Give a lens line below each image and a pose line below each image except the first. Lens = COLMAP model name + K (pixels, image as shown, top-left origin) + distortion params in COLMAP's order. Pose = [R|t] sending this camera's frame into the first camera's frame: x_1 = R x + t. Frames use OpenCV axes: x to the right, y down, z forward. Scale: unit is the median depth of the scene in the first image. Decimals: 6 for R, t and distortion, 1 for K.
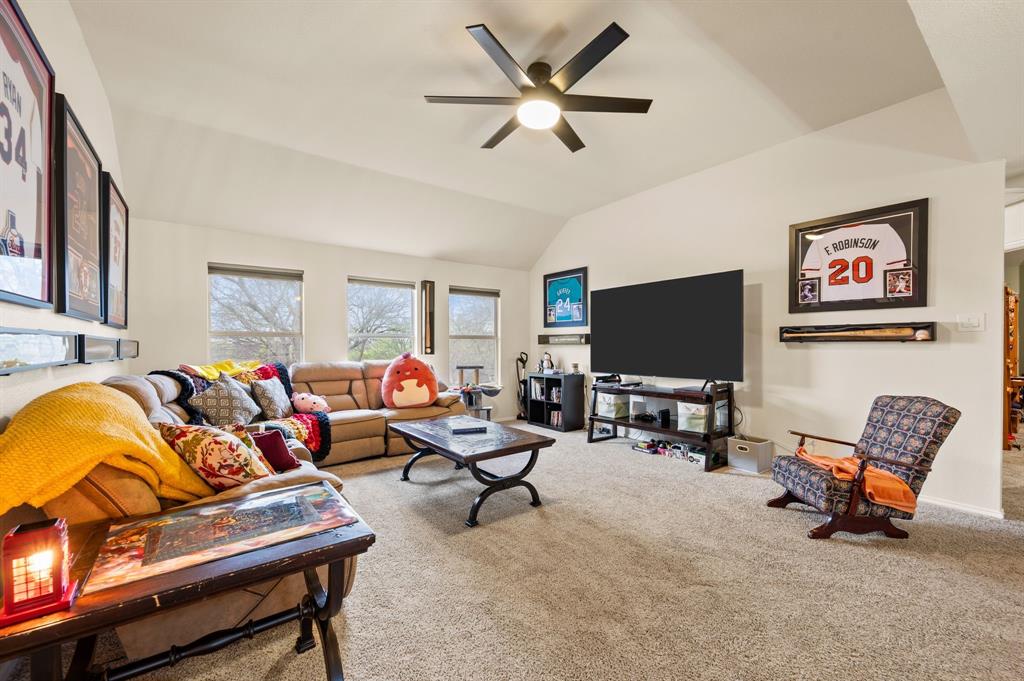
lens RADIAL K [[408.3, 0, 518.4], [0, 408.3, 346.0], [0, 0, 1]] dist [0.002495, -0.000237]
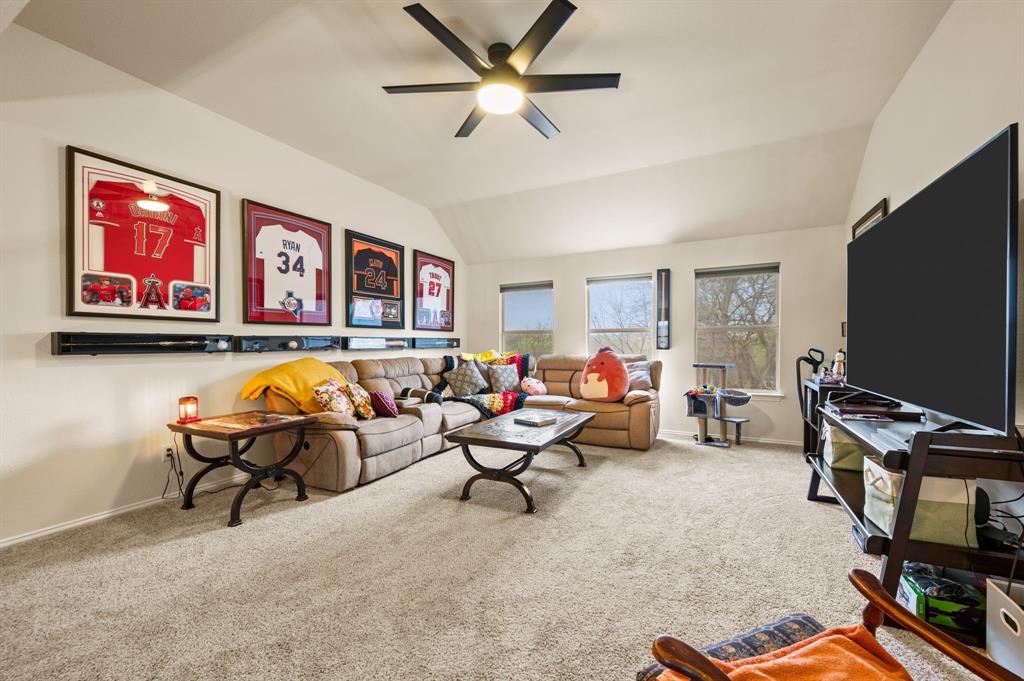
lens RADIAL K [[408.3, 0, 518.4], [0, 408.3, 341.6], [0, 0, 1]] dist [0.002495, -0.000237]
pose [[0.439234, -0.001061, -0.898372, 0.572175], [0.004658, 0.999989, 0.001096, 0.000622], [0.898361, -0.004667, 0.439234, 0.377977]]
